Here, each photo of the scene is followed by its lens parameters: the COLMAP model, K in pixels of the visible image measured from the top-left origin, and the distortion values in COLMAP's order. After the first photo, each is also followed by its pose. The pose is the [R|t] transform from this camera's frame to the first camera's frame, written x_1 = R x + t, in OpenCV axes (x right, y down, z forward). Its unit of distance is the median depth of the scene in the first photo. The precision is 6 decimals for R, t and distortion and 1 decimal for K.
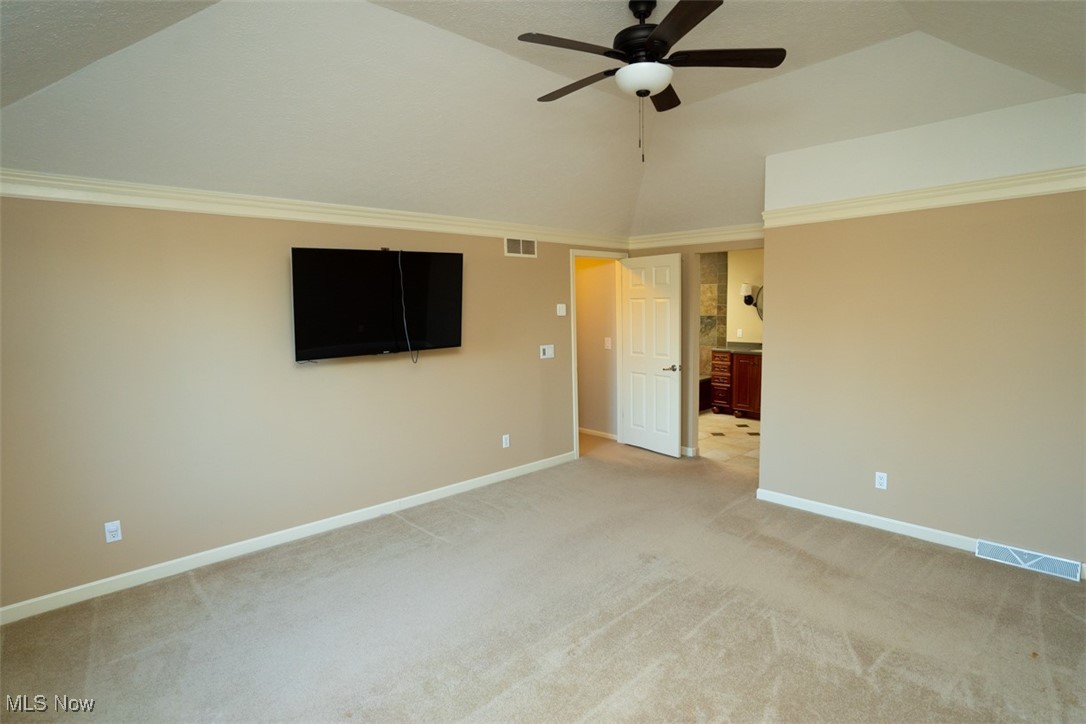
lens RADIAL K [[561.6, 0, 540.7], [0, 561.6, 365.1], [0, 0, 1]] dist [-0.001253, -0.000086]
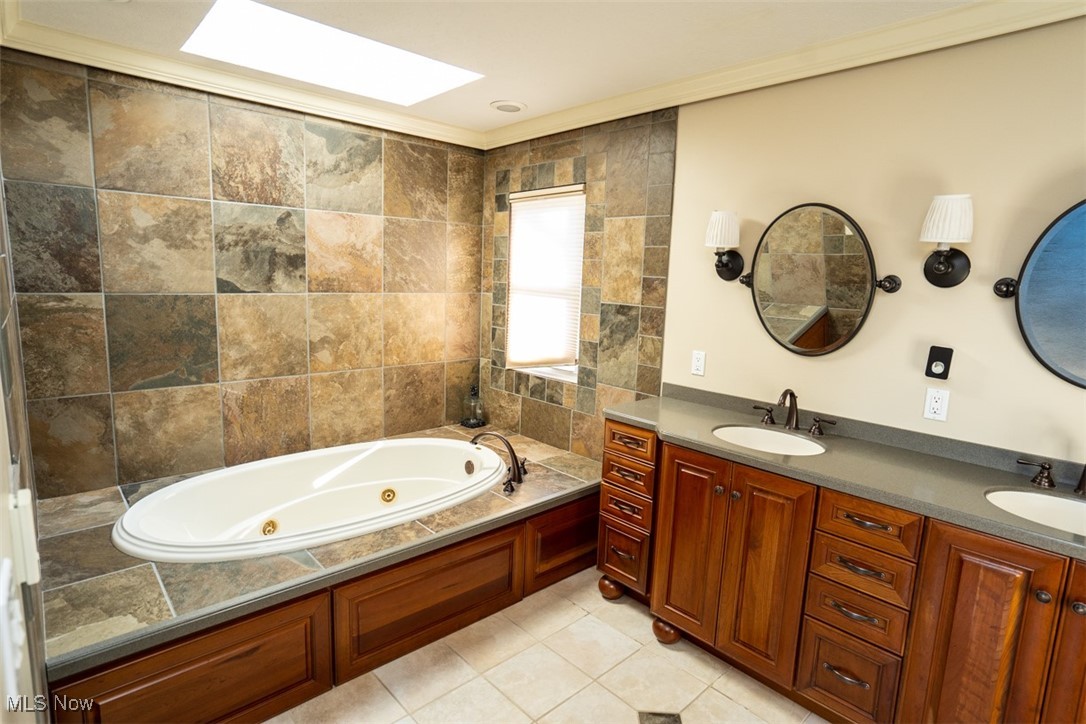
lens RADIAL K [[561.6, 0, 545.4], [0, 561.6, 364.4], [0, 0, 1]] dist [-0.001253, -0.000086]
pose [[0.998554, 0.052427, 0.011848, 0.252896], [-0.052938, 0.997442, 0.048038, -0.065748], [-0.009299, -0.048595, 0.998775, 0.647529]]
